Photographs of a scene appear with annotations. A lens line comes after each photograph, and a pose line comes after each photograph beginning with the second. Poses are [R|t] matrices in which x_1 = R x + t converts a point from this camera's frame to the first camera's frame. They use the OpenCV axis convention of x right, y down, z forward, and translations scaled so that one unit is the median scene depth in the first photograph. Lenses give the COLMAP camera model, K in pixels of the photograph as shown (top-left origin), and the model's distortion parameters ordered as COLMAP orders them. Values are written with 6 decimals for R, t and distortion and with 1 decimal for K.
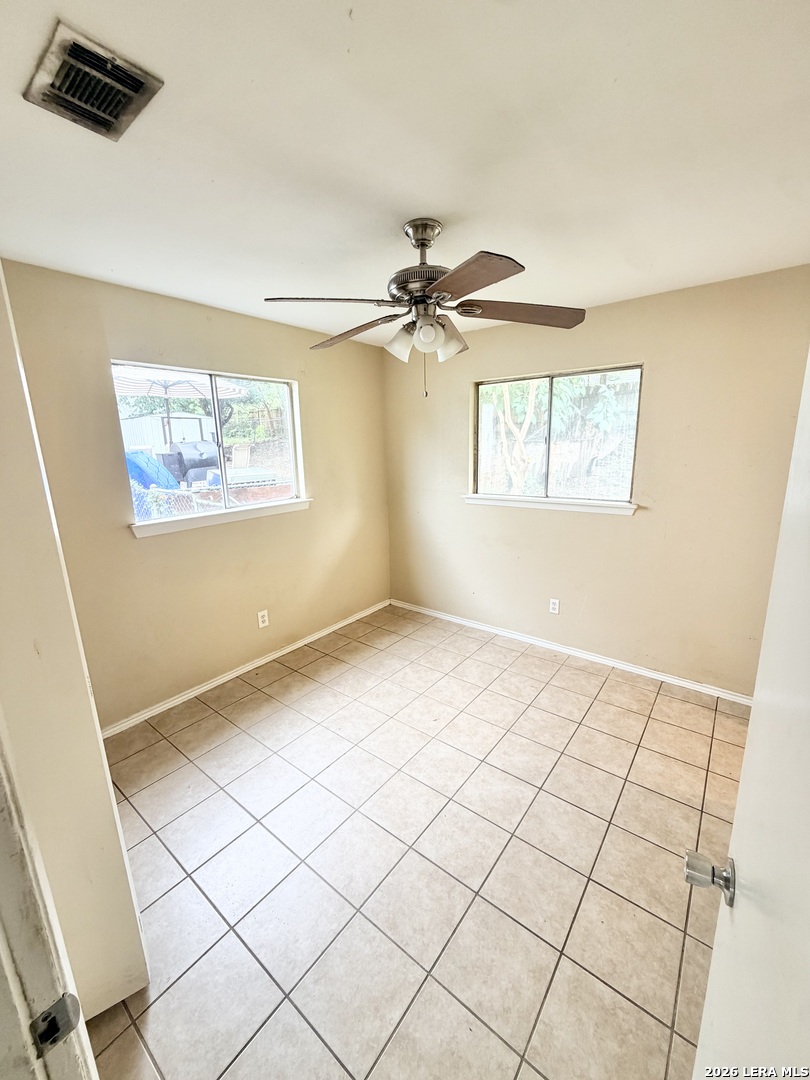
lens RADIAL K [[431.2, 0, 402.6], [0, 431.2, 539.7], [0, 0, 1]] dist [-0.000484, 0.000388]
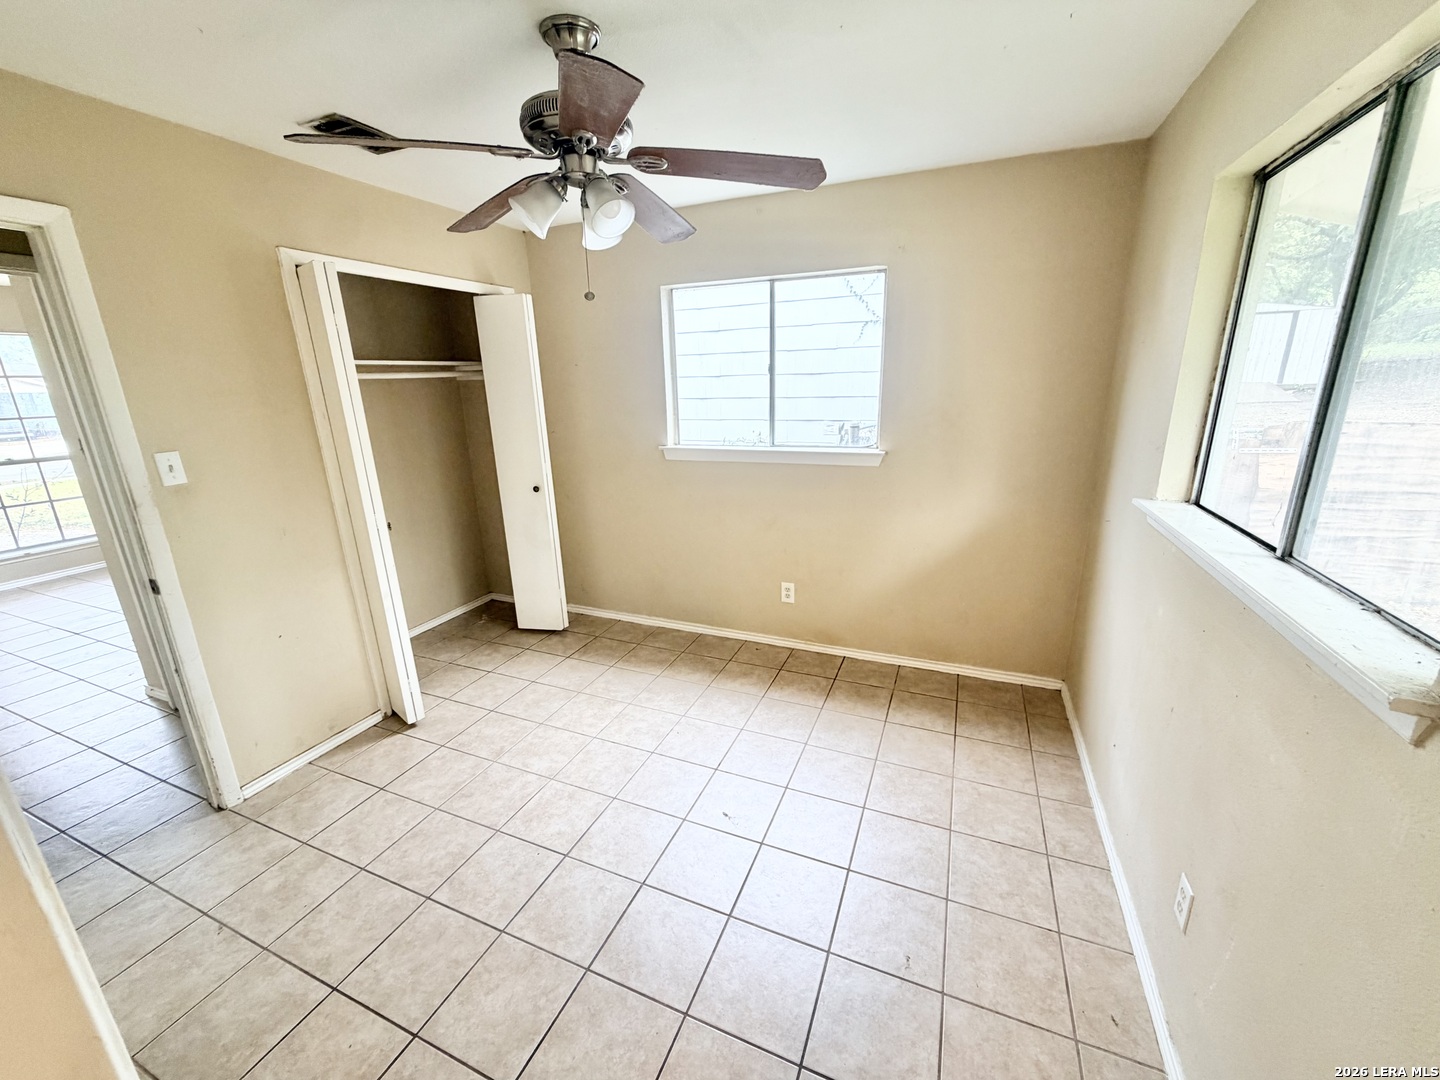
lens RADIAL K [[574.9, 0, 717.5], [0, 574.9, 542.8], [0, 0, 1]] dist [-0.000484, 0.000388]
pose [[0.264974, 0.282288, -0.922010, 0.743191], [-0.197006, 0.951868, 0.234812, -0.158010], [0.943916, 0.119422, 0.307833, 0.686378]]
